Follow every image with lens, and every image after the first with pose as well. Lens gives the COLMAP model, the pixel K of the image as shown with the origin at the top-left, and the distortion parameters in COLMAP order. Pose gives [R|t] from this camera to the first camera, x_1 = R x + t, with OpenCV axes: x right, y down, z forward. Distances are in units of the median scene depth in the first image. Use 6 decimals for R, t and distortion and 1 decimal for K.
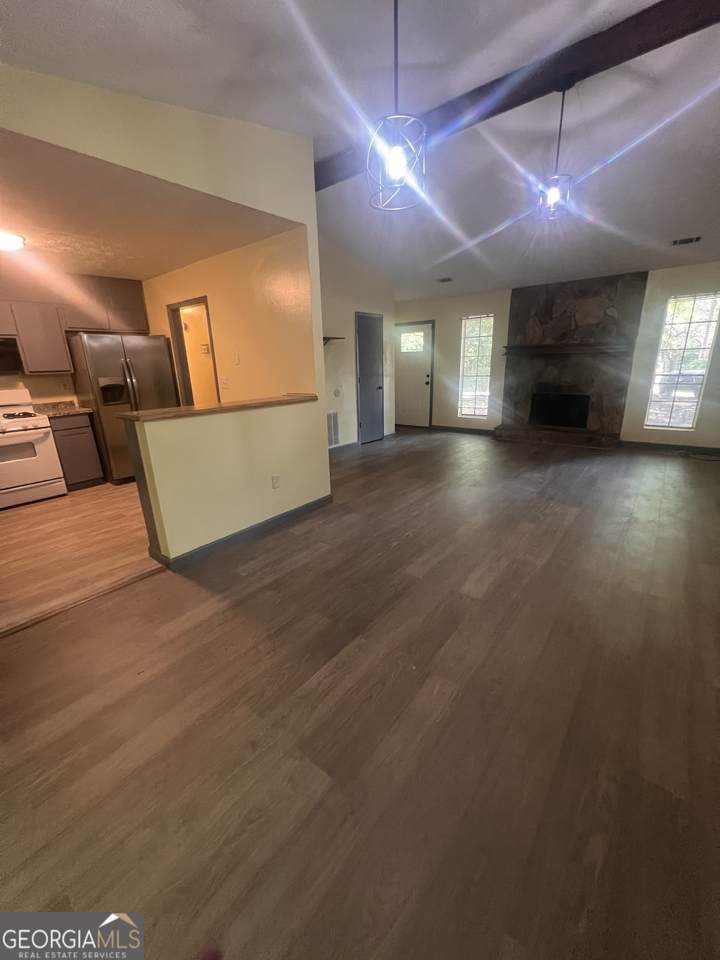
lens RADIAL K [[387.2, 0, 357.2], [0, 387.2, 482.2], [0, 0, 1]] dist [0.001233, 0.000199]
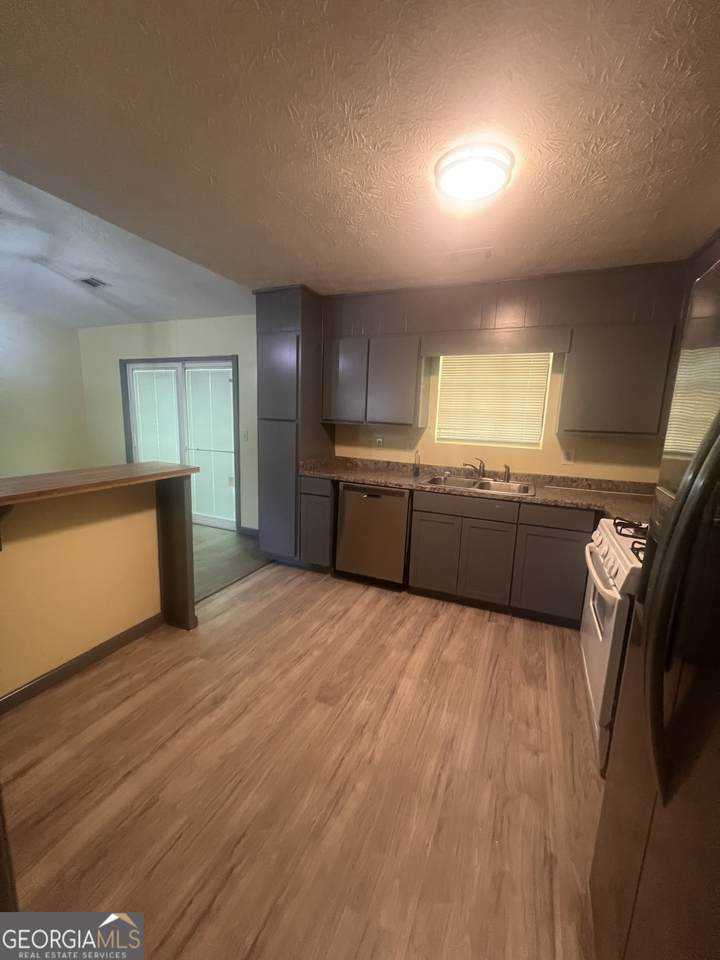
lens RADIAL K [[387.2, 0, 357.2], [0, 387.2, 482.2], [0, 0, 1]] dist [0.001233, 0.000199]
pose [[-0.966308, 0.044449, -0.253521, -0.574672], [-0.079771, 0.884758, 0.459173, -0.442176], [0.244715, 0.463926, -0.851403, 1.422401]]
